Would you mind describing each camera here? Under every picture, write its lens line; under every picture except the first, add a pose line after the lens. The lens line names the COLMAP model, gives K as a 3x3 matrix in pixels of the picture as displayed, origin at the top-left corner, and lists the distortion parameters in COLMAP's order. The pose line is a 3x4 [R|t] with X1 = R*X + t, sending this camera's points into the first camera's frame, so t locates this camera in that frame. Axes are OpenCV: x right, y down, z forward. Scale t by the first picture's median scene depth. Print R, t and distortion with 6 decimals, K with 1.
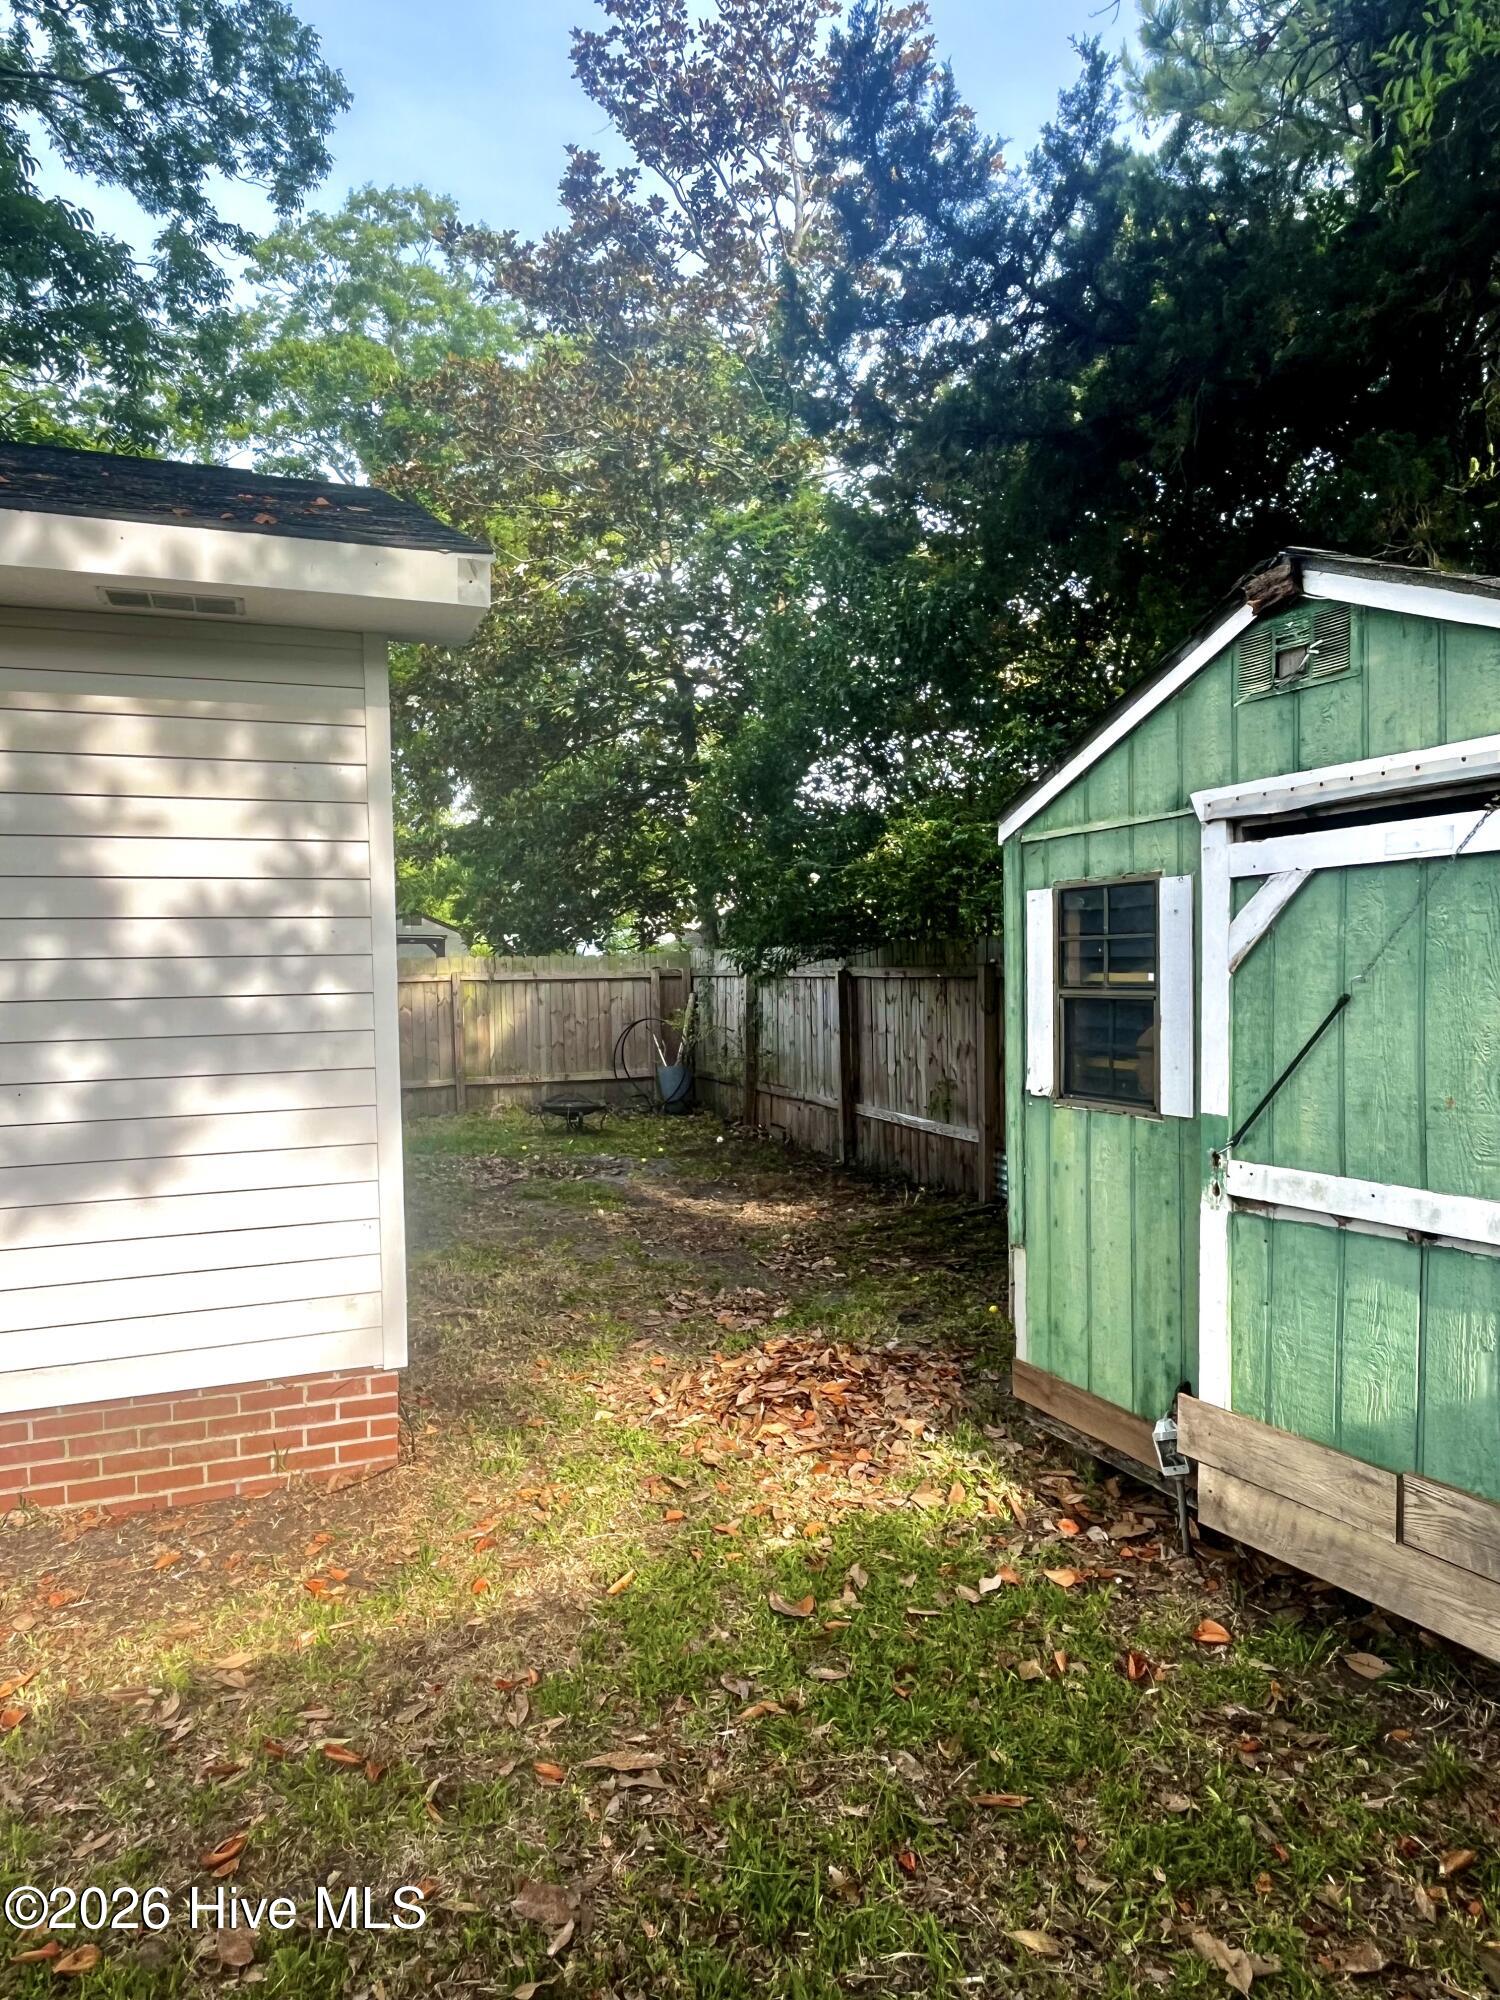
lens RADIAL K [[1243.8, 0, 748.5], [0, 1243.8, 995.9], [0, 0, 1]] dist [-0.008593, -0.003602]
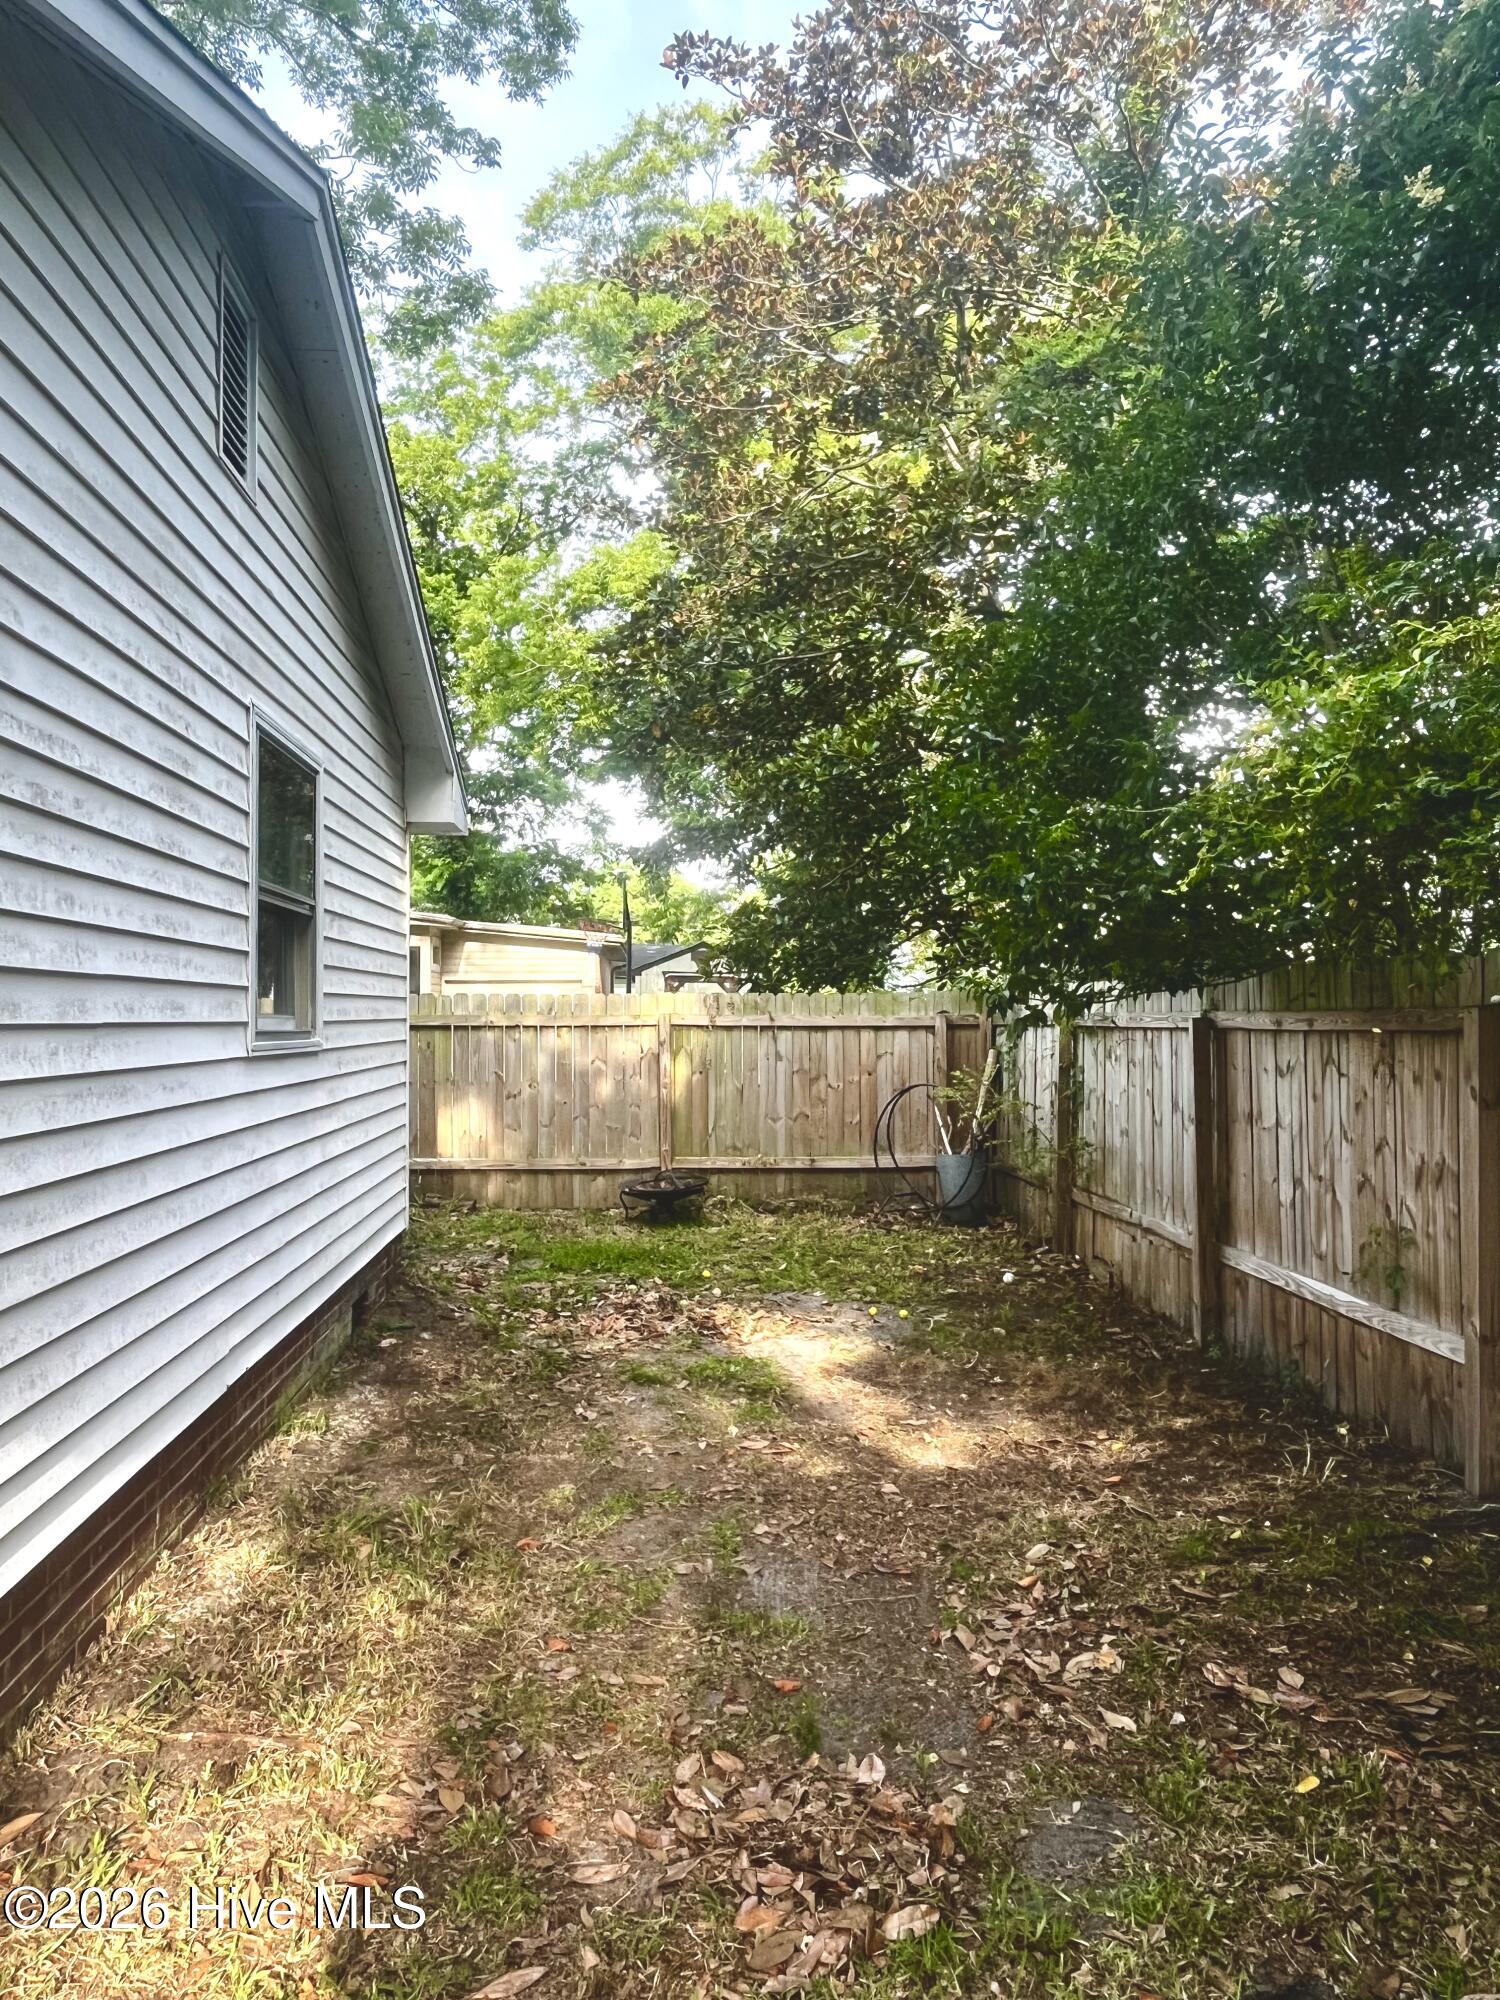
lens RADIAL K [[1338.1, 0, 748.3], [0, 1338.1, 994.0], [0, 0, 1]] dist [-0.009655, -0.007810]
pose [[0.958386, 0.009750, -0.285309, 0.066574], [-0.021190, 0.999089, -0.037037, -0.004242], [0.284688, 0.041542, 0.957720, 0.436719]]
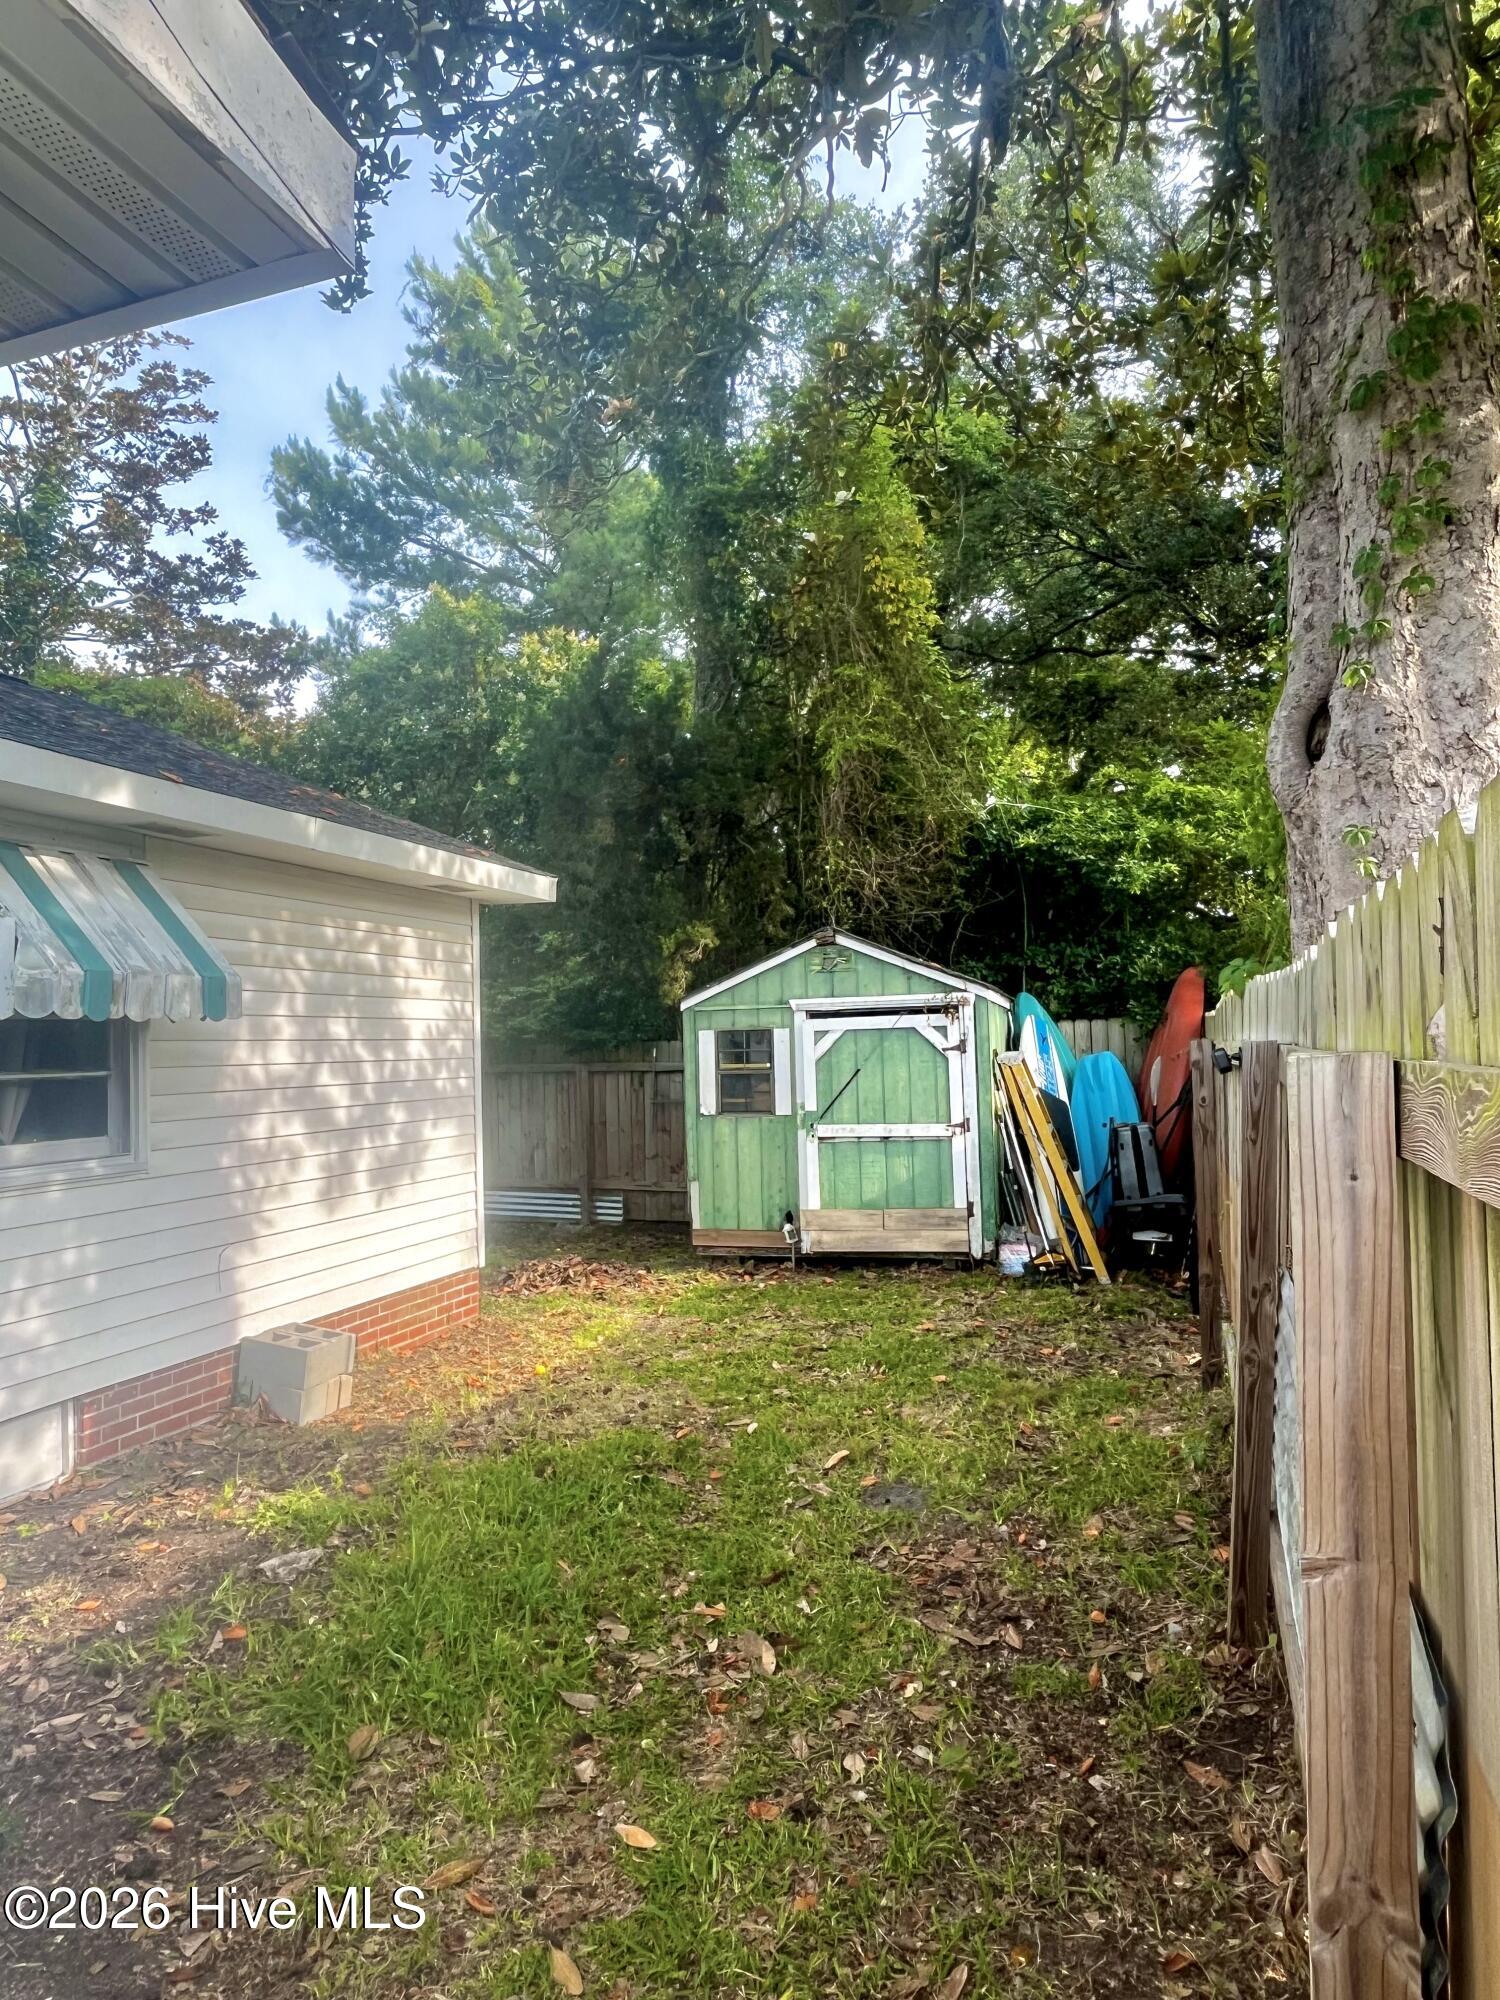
lens RADIAL K [[1243.8, 0, 753.3], [0, 1243.8, 1004.6], [0, 0, 1]] dist [-0.008593, -0.003602]
pose [[0.644148, 0.029285, 0.764340, -1.542134], [0.031925, 0.997367, -0.065119, 0.025342], [-0.764234, 0.066348, 0.641517, -0.631097]]
